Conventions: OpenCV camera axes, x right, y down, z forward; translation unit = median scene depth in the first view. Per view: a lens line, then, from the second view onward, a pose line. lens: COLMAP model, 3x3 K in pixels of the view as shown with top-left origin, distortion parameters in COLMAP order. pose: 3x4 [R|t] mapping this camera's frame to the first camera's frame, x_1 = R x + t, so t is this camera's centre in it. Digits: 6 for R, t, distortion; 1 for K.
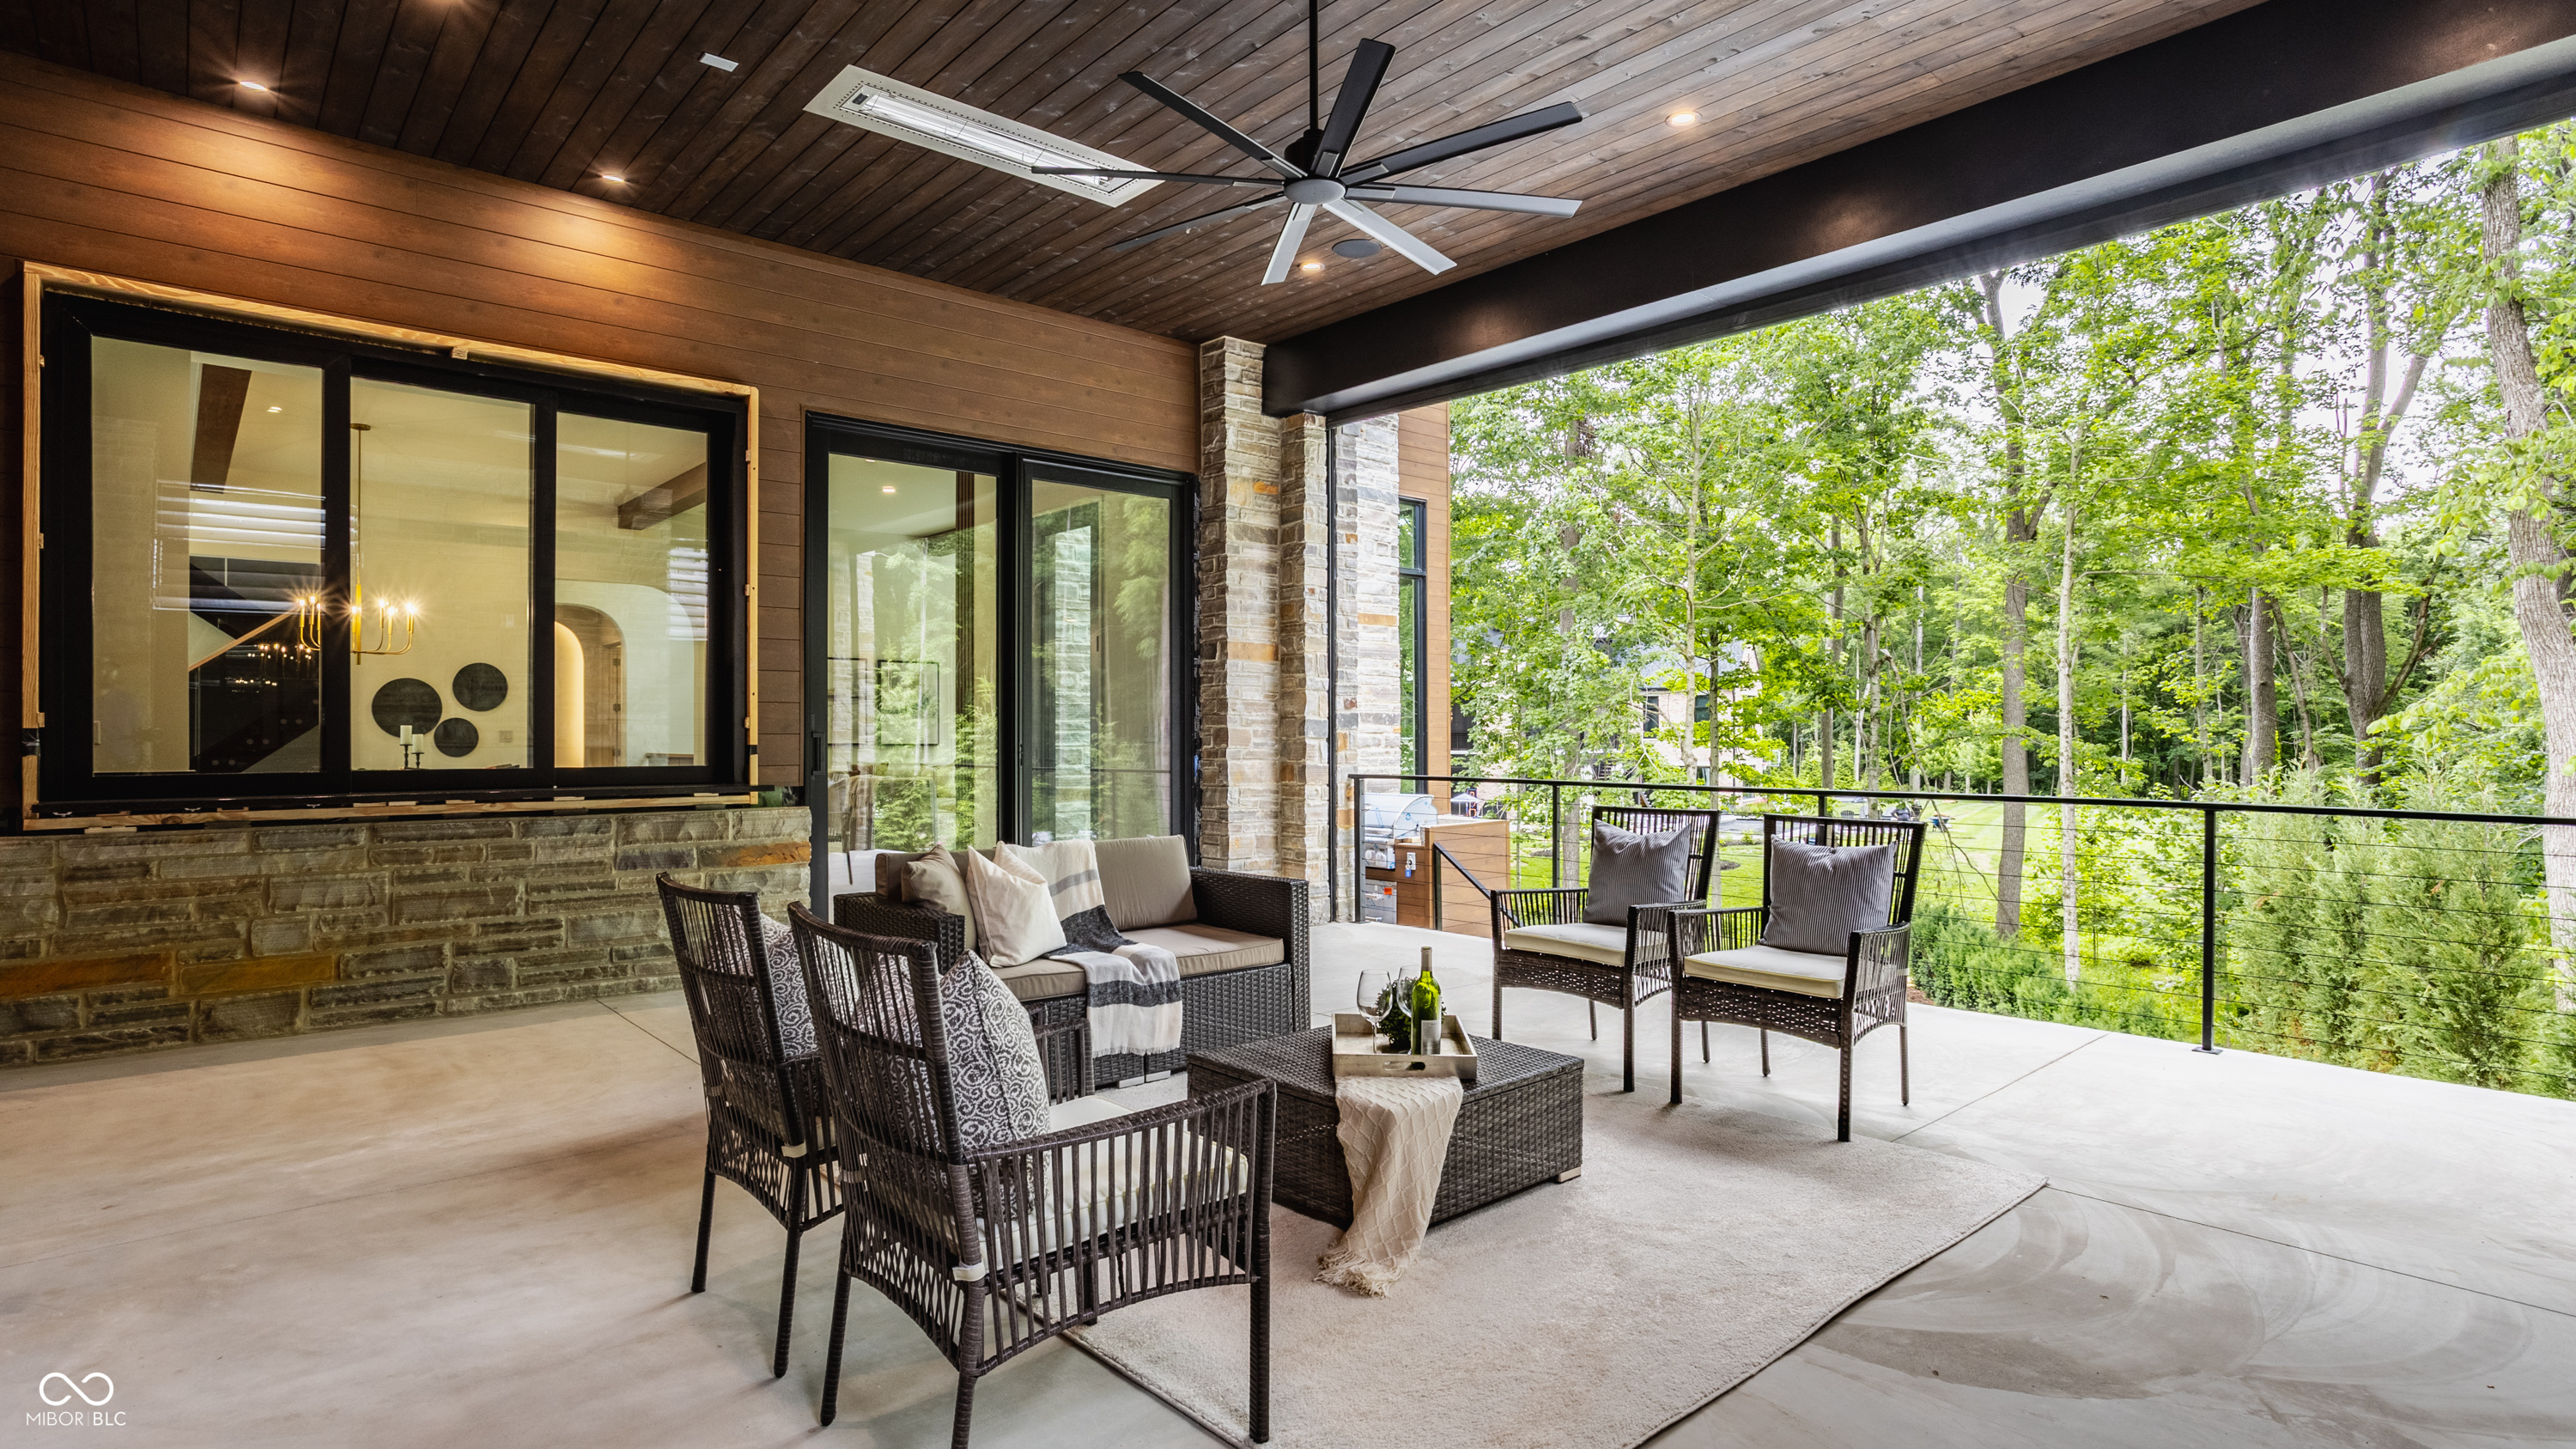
lens RADIAL K [[1321.6, 0, 1287.9], [0, 1321.6, 730.1], [0, 0, 1]] dist [-0.036343, 0.001568]
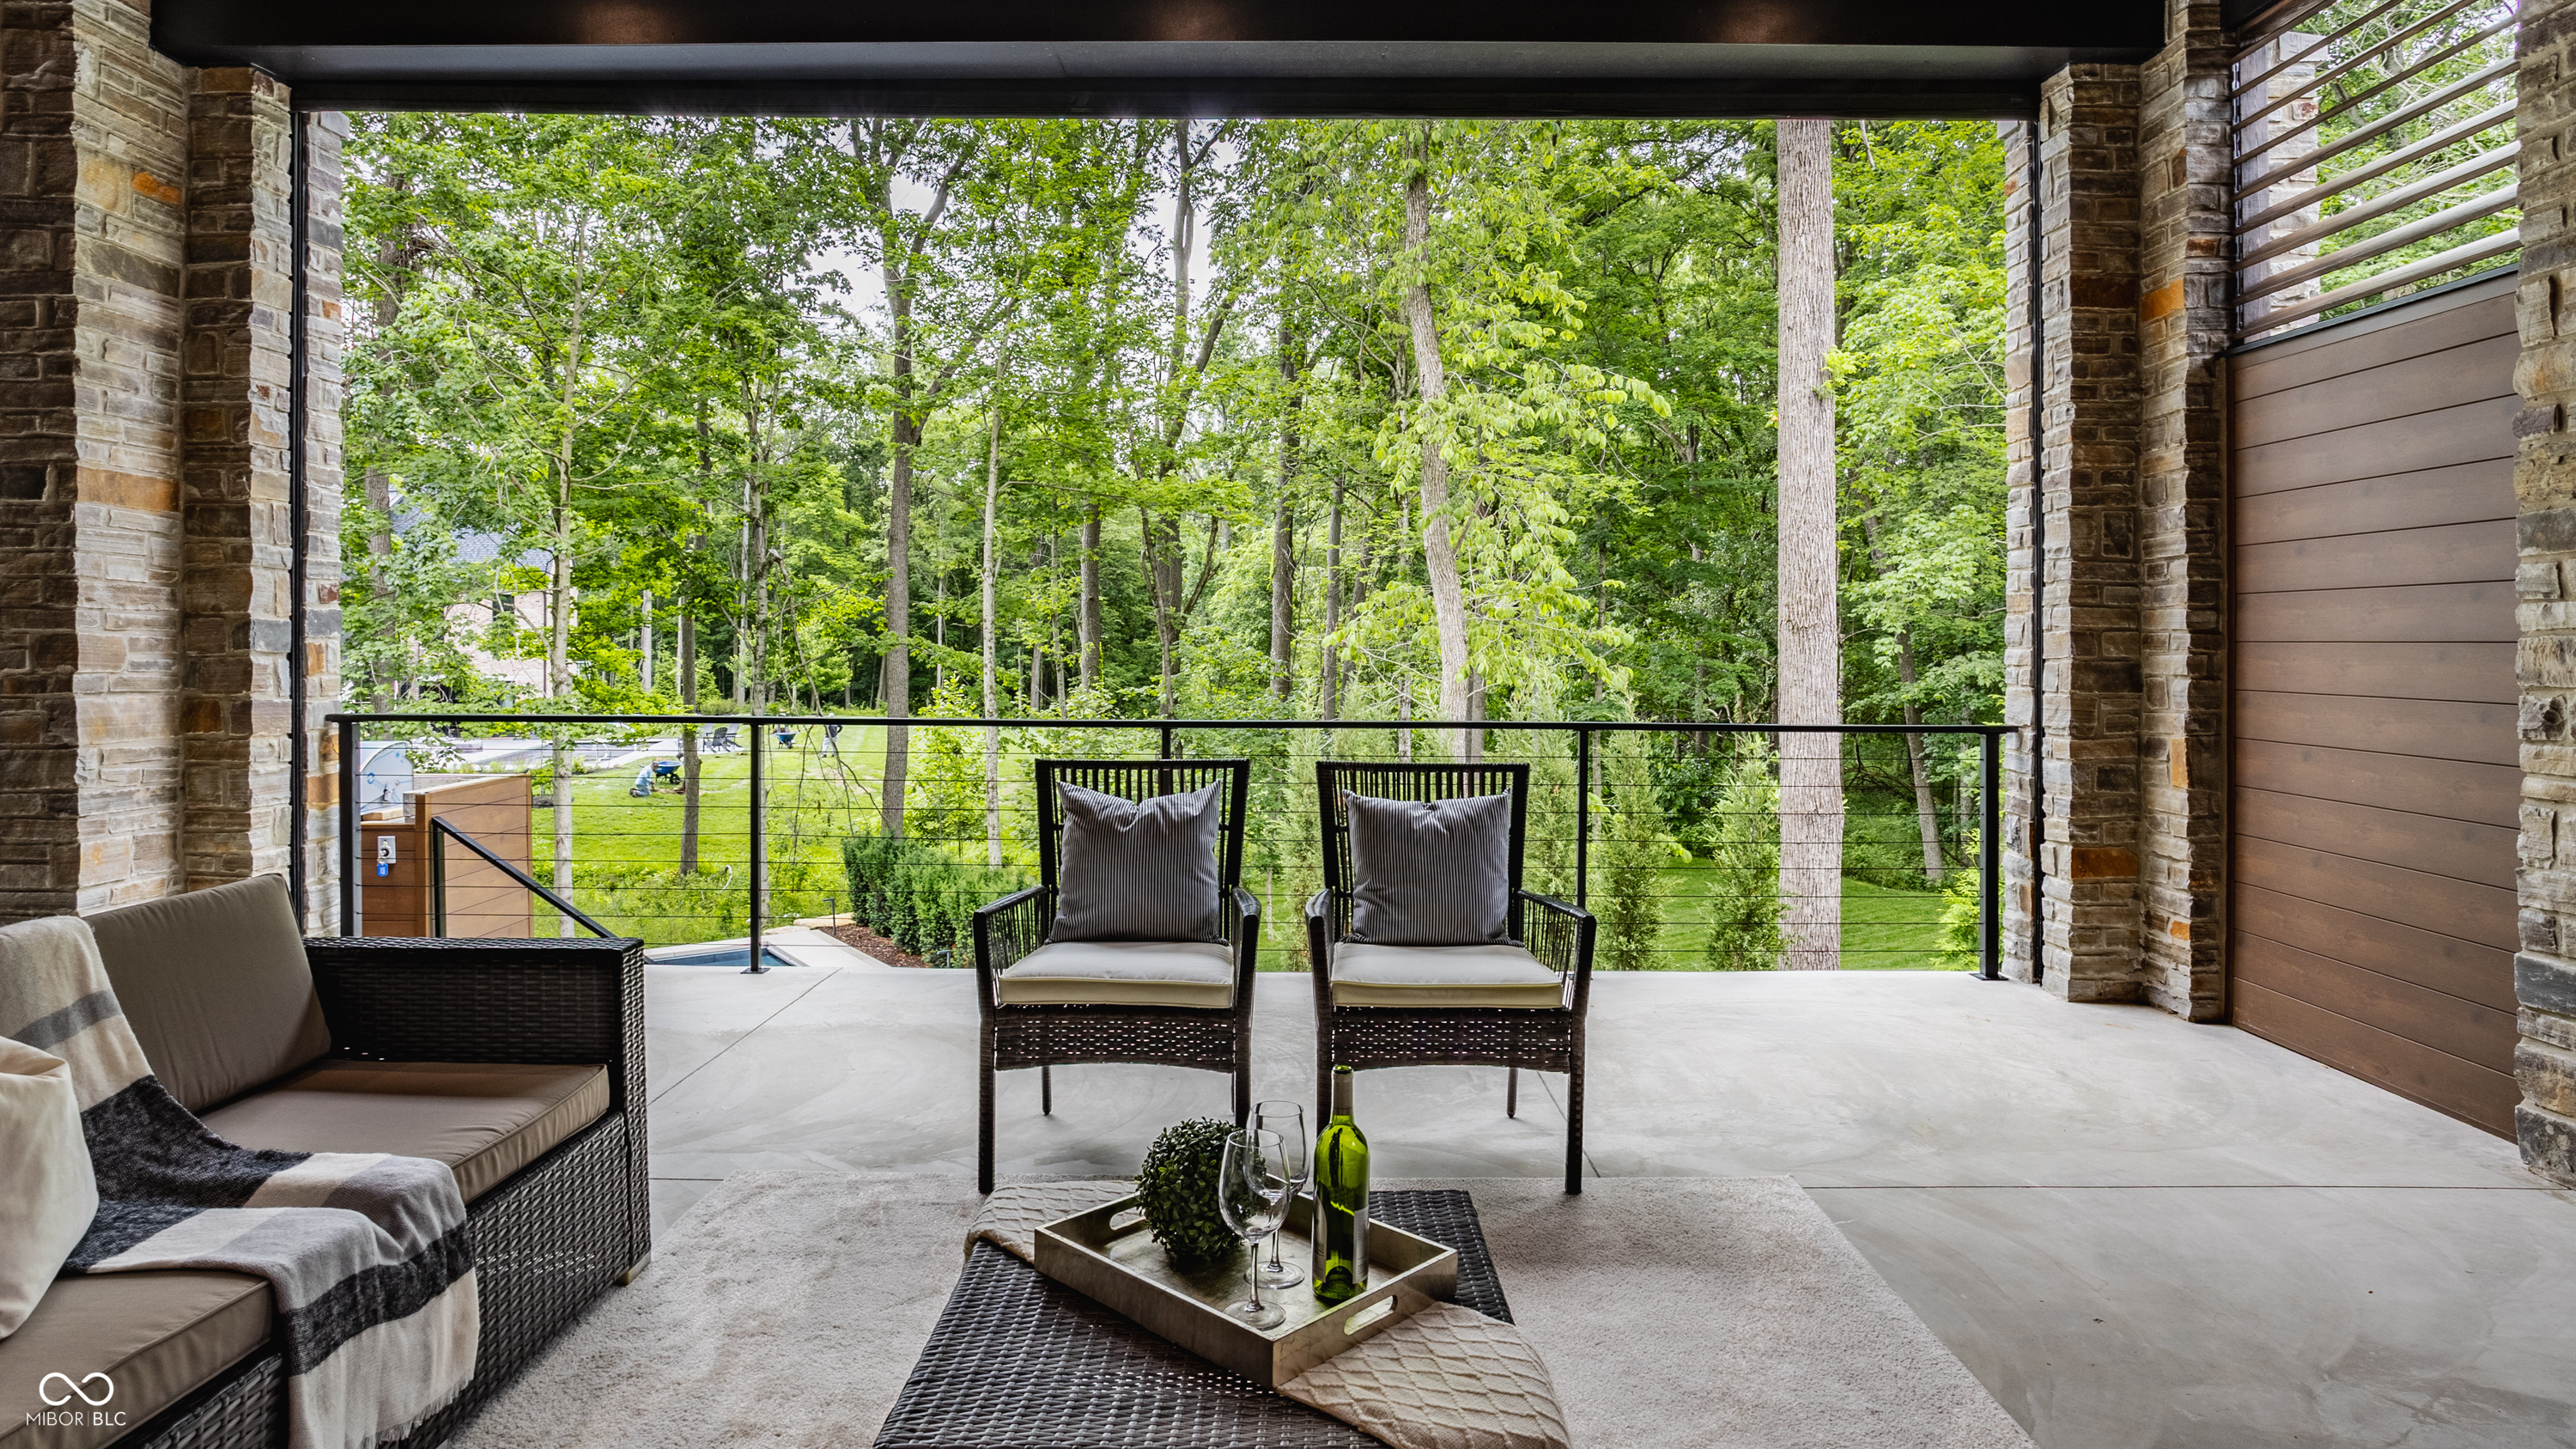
lens RADIAL K [[1424.8, 0, 1321.1], [0, 1424.8, 656.7], [0, 0, 1]] dist [-0.038916, 0.012089]
pose [[0.652270, -0.003066, 0.757981, -0.138684], [-0.007343, 0.999919, 0.010363, -0.002089], [-0.757951, -0.012326, 0.652195, 0.272665]]
